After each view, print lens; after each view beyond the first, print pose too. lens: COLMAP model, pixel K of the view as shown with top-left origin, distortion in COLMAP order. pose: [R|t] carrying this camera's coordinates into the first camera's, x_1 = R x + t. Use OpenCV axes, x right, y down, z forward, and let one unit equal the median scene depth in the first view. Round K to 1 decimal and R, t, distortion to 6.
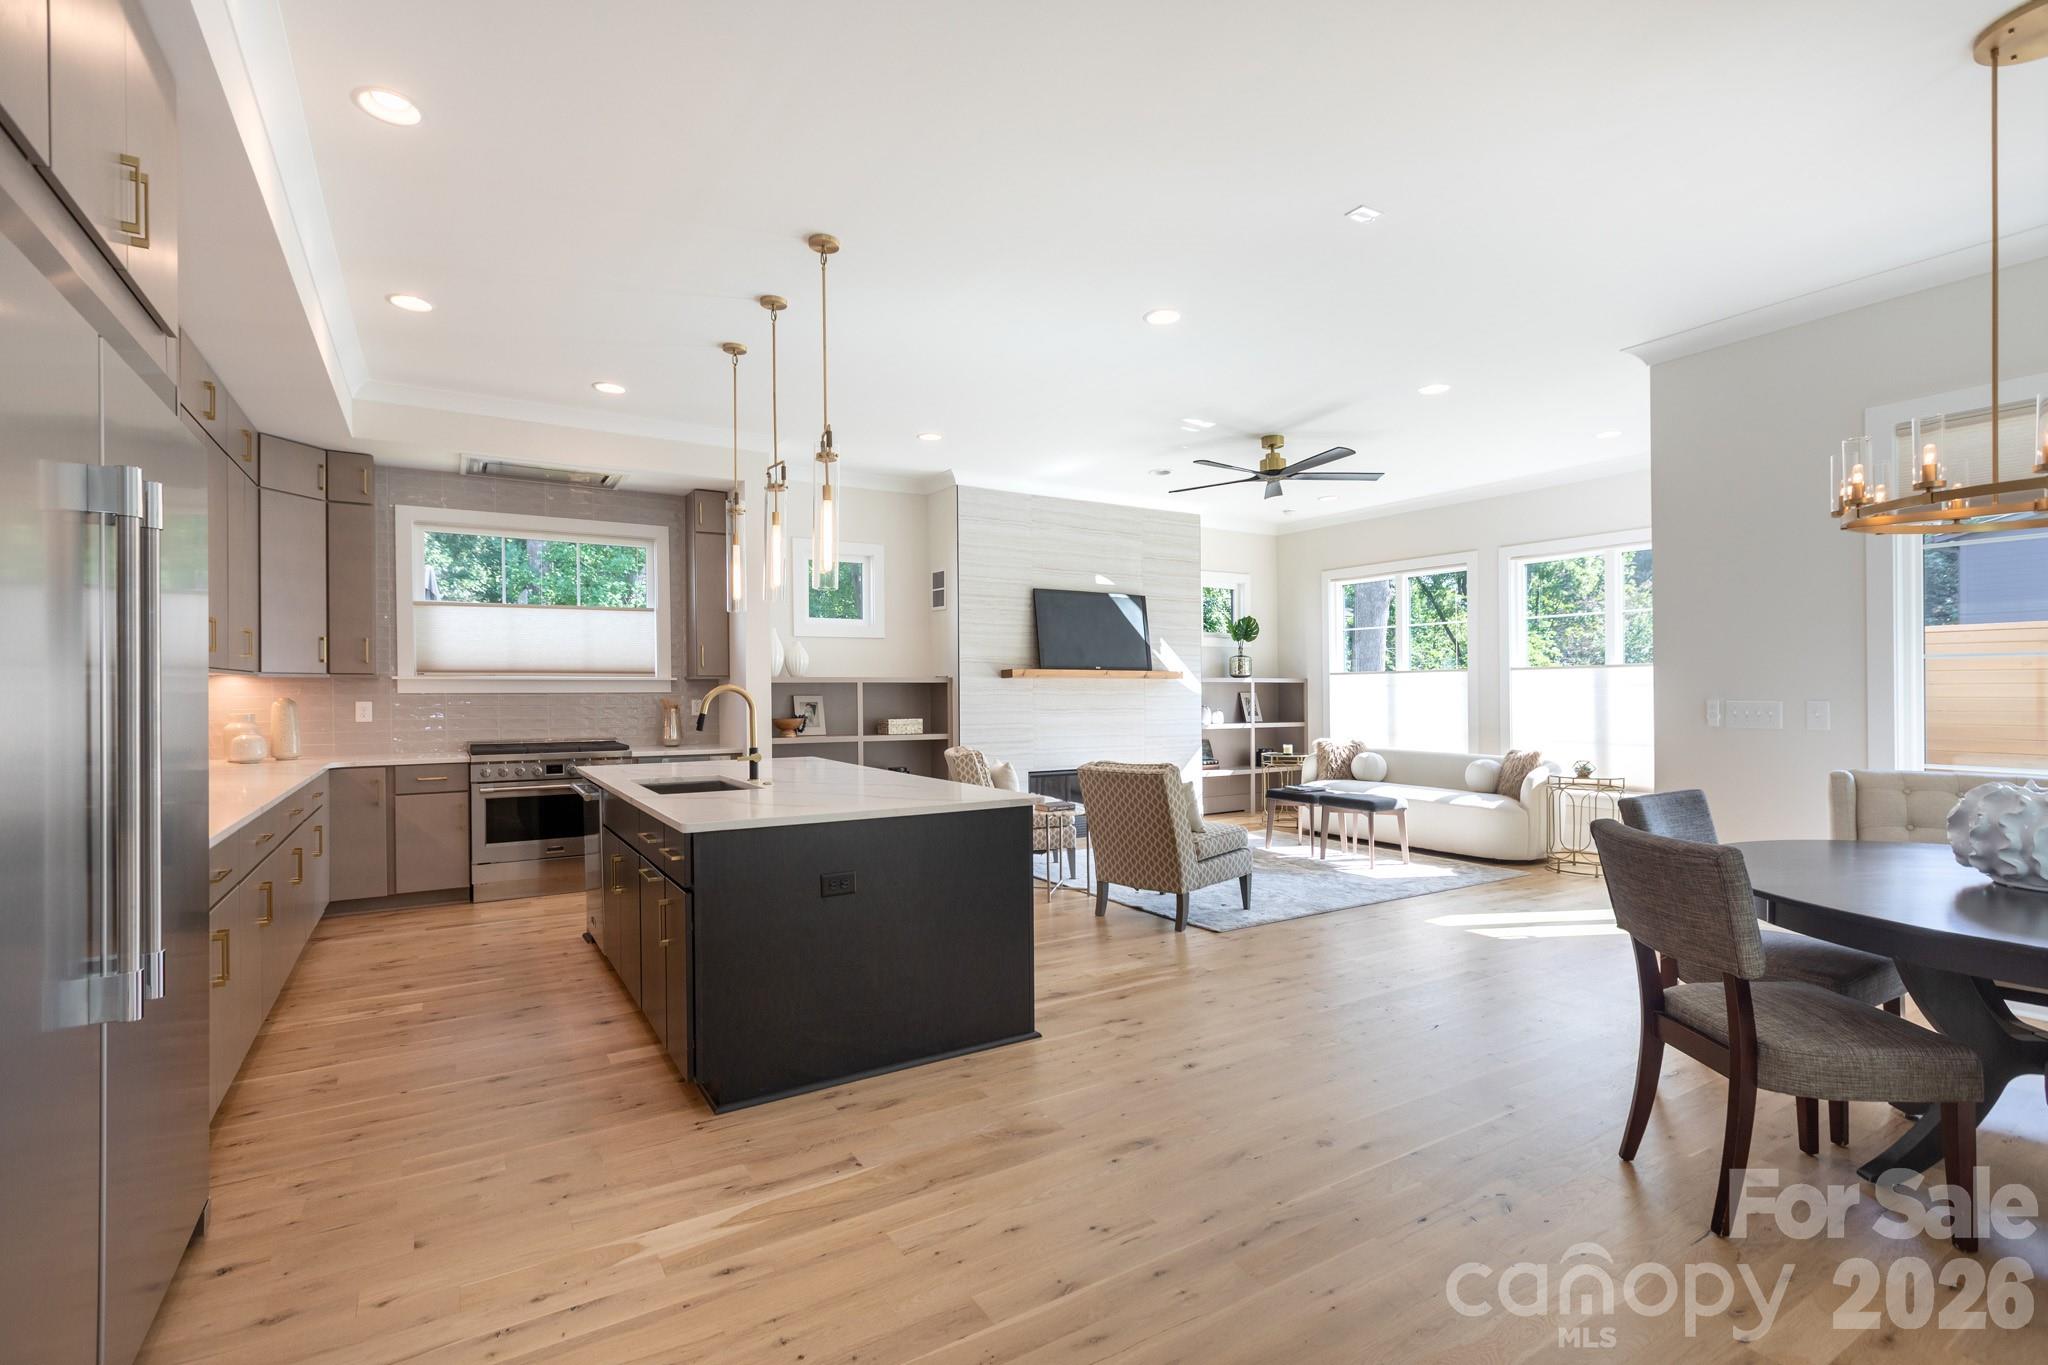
lens RADIAL K [[936.0, 0, 977.3], [0, 936.0, 713.1], [0, 0, 1]] dist [0.009070, -0.000778]
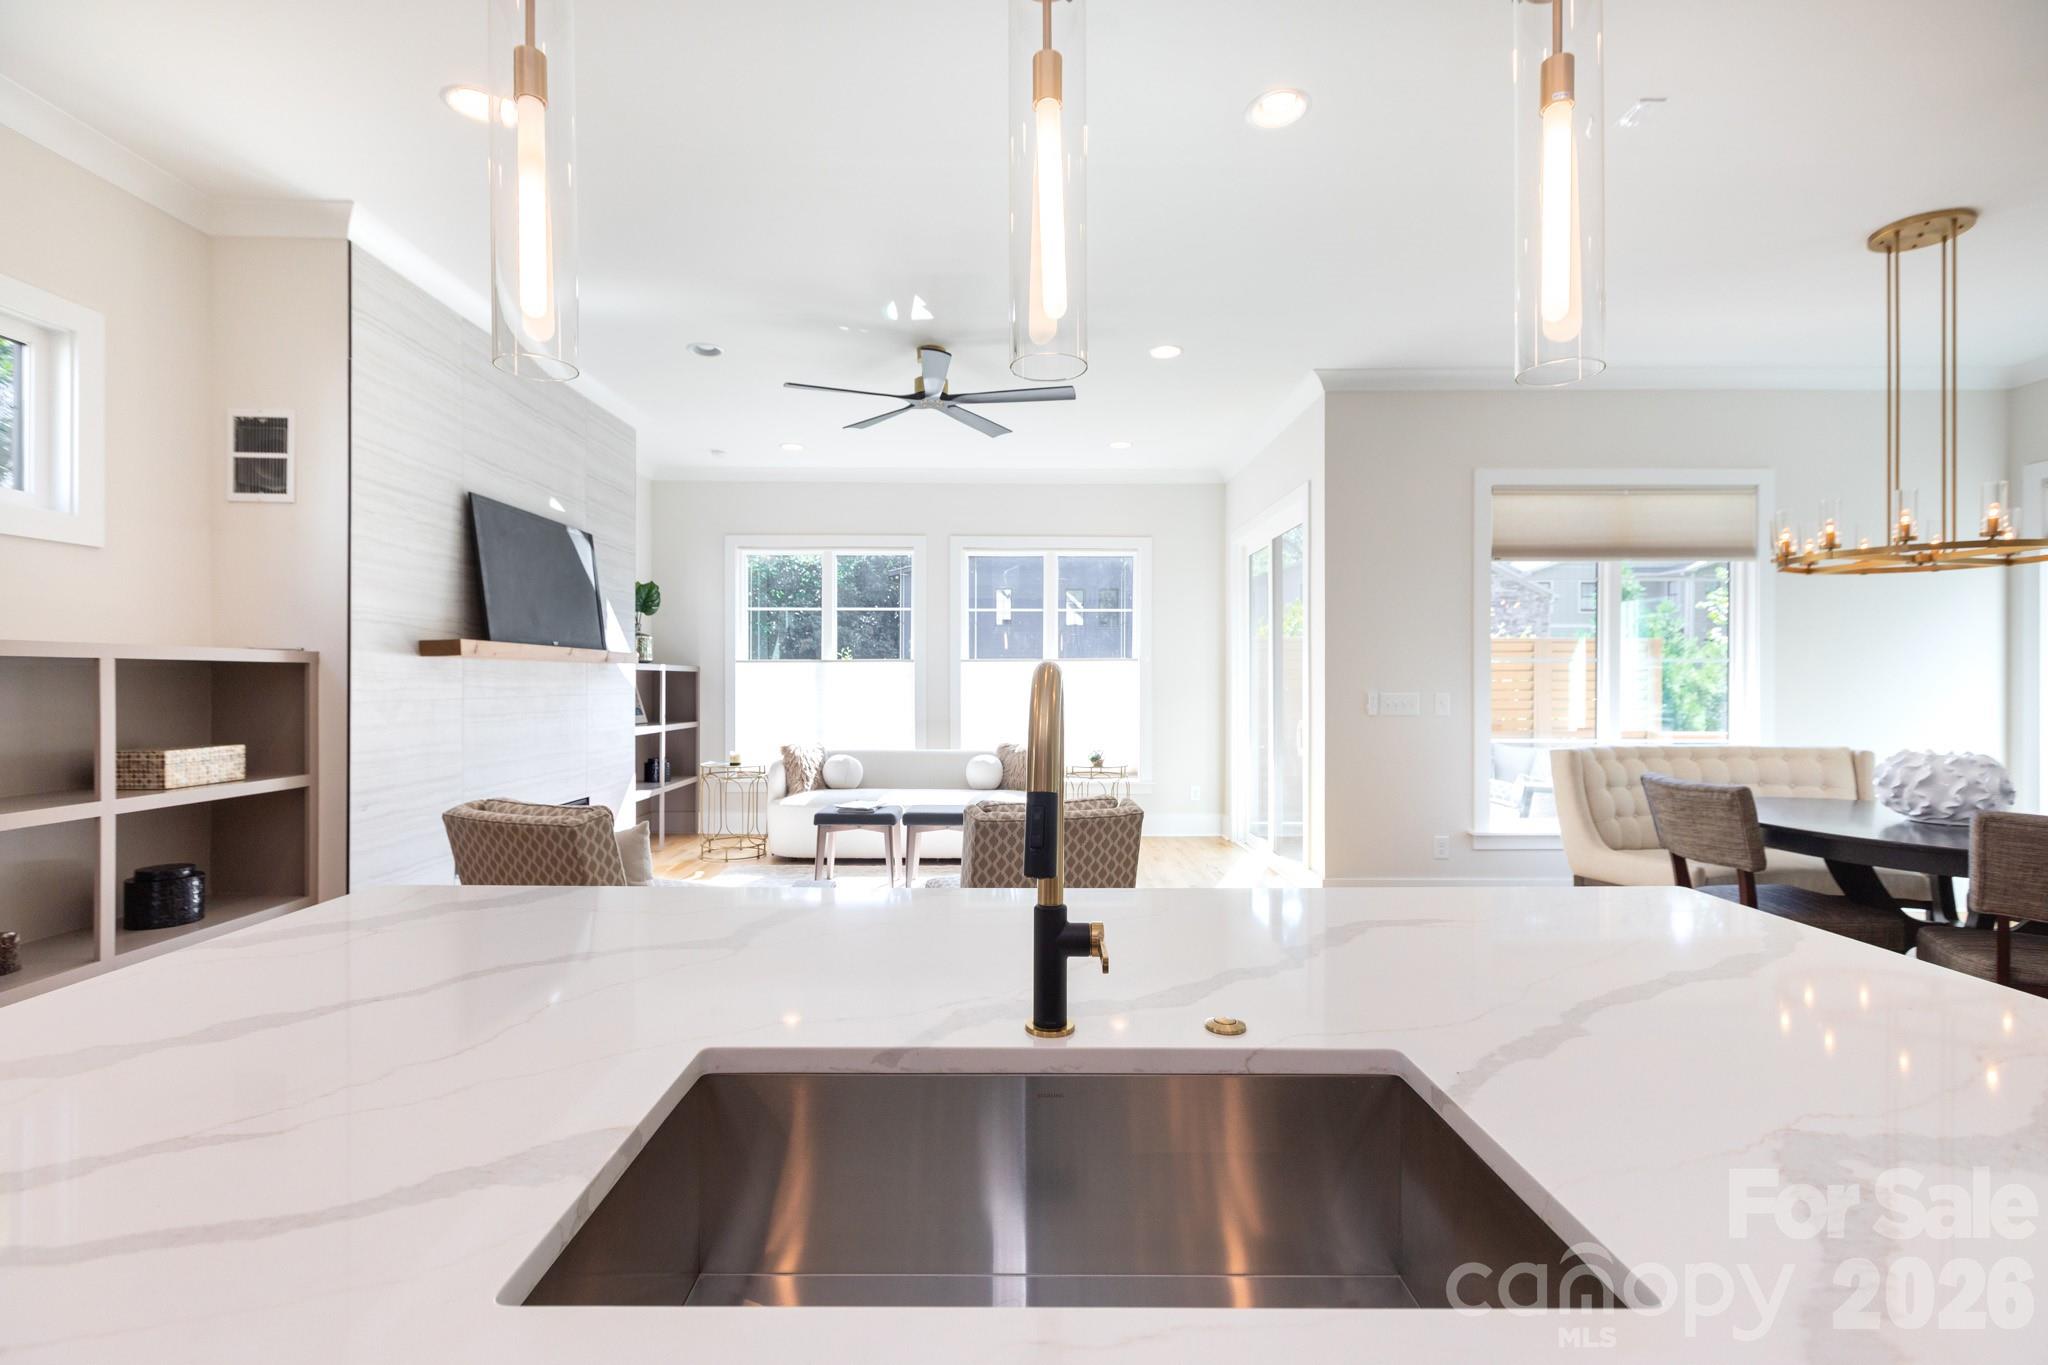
lens RADIAL K [[936.0, 0, 1005.6], [0, 936.0, 680.1], [0, 0, 1]] dist [0.009070, -0.000778]
pose [[0.496815, 0.004129, 0.867847, -0.302943], [0.017249, 0.999744, -0.014631, -0.013541], [-0.867685, 0.022238, 0.496617, 0.555921]]
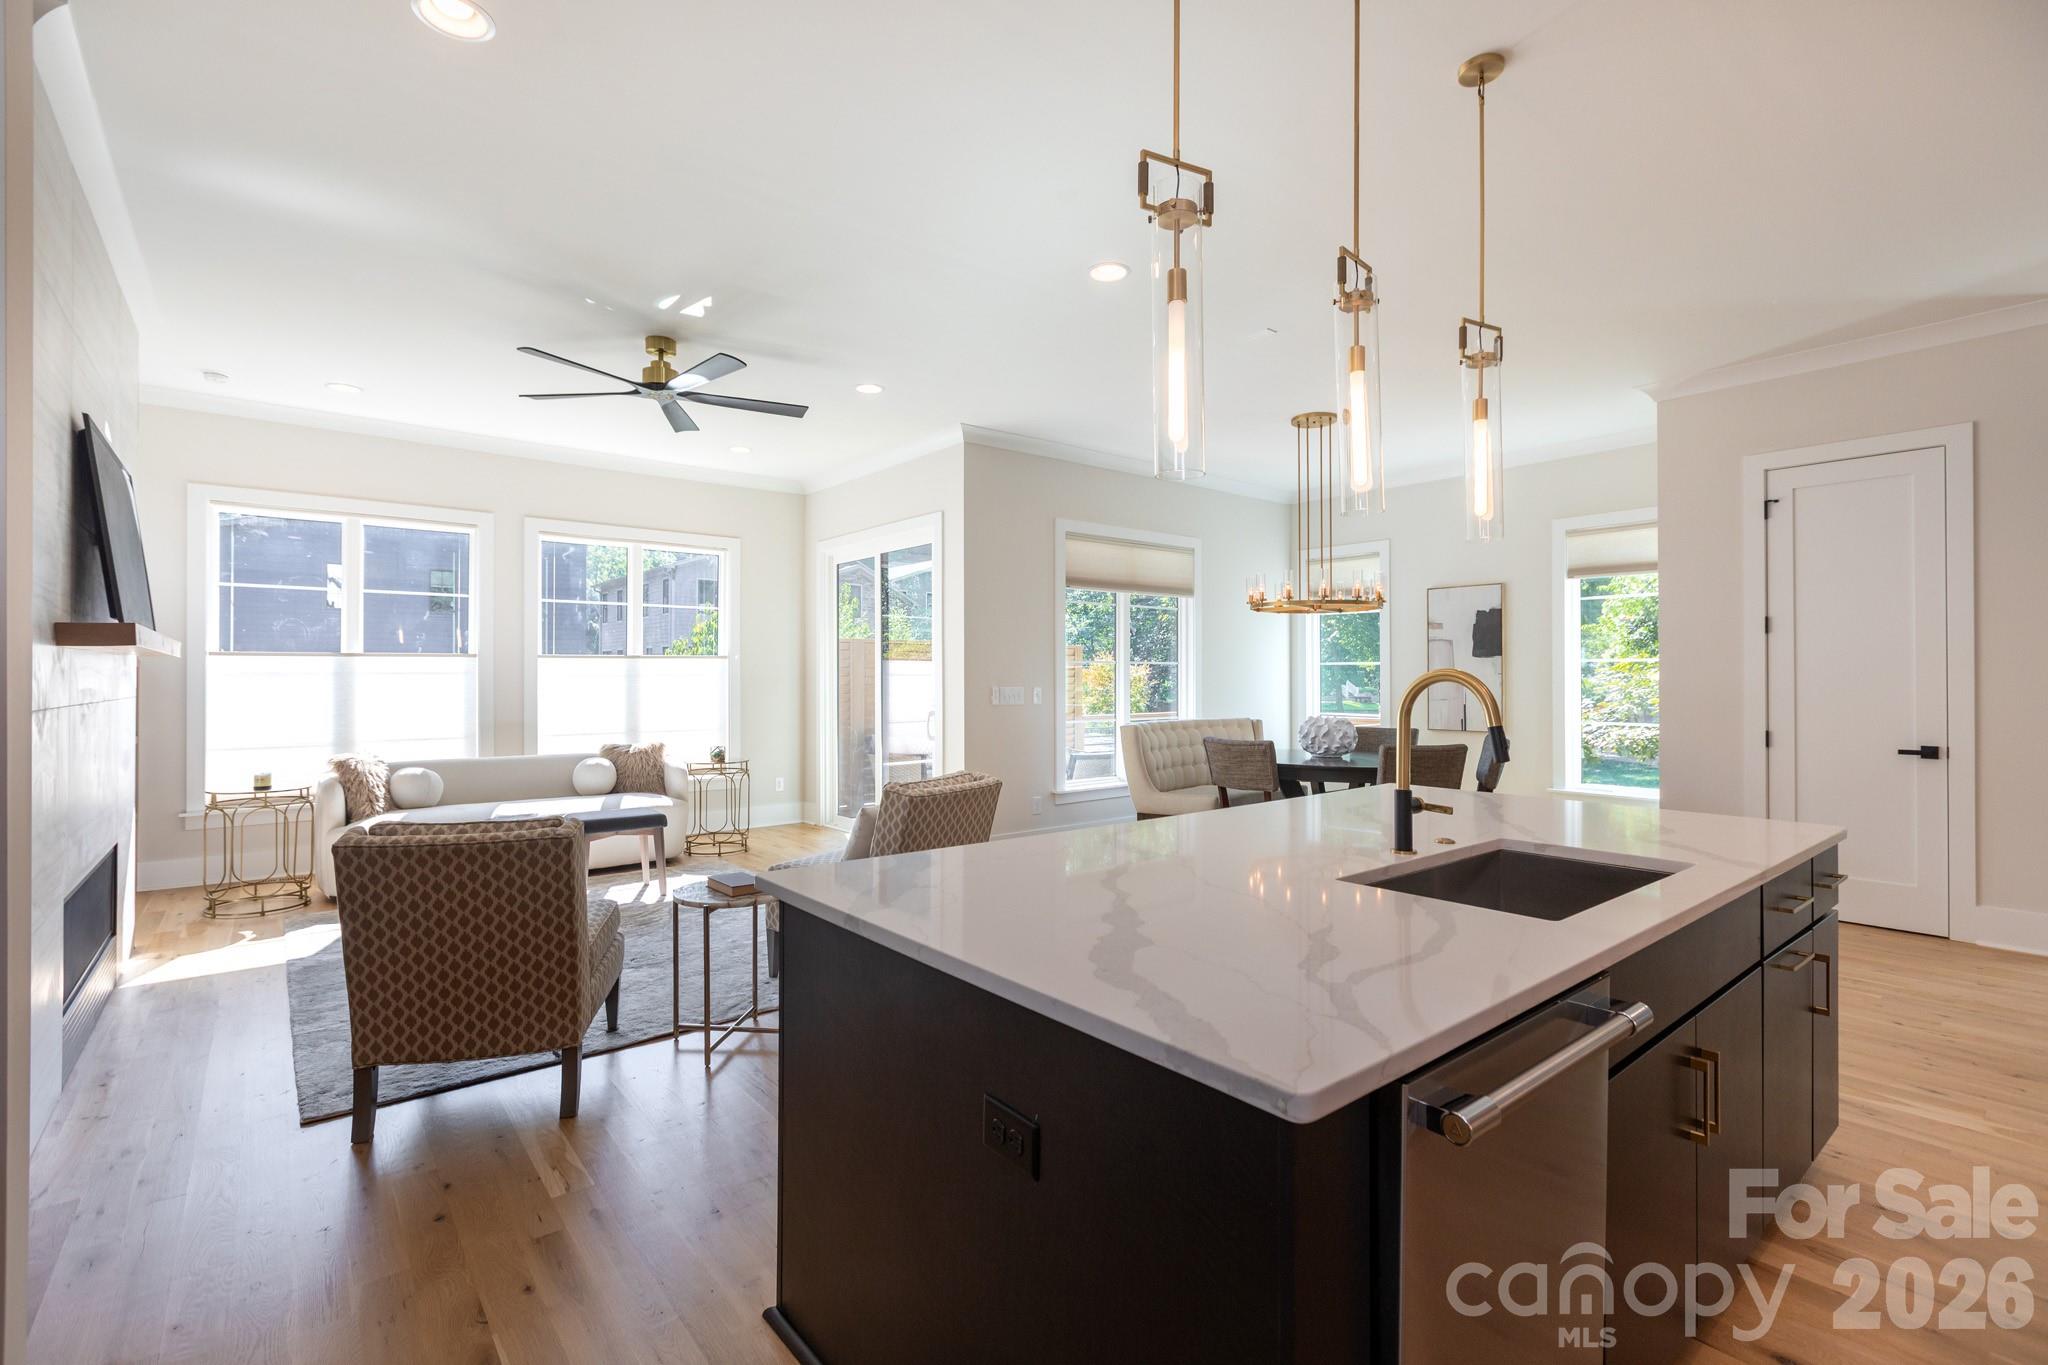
lens RADIAL K [[936.0, 0, 1047.3], [0, 936.0, 678.1], [0, 0, 1]] dist [0.009070, -0.000778]
pose [[-0.175499, 0.002861, 0.984476, -0.455471], [0.024679, 0.999694, 0.001494, -0.018928], [-0.984170, 0.024558, -0.175516, 0.807895]]
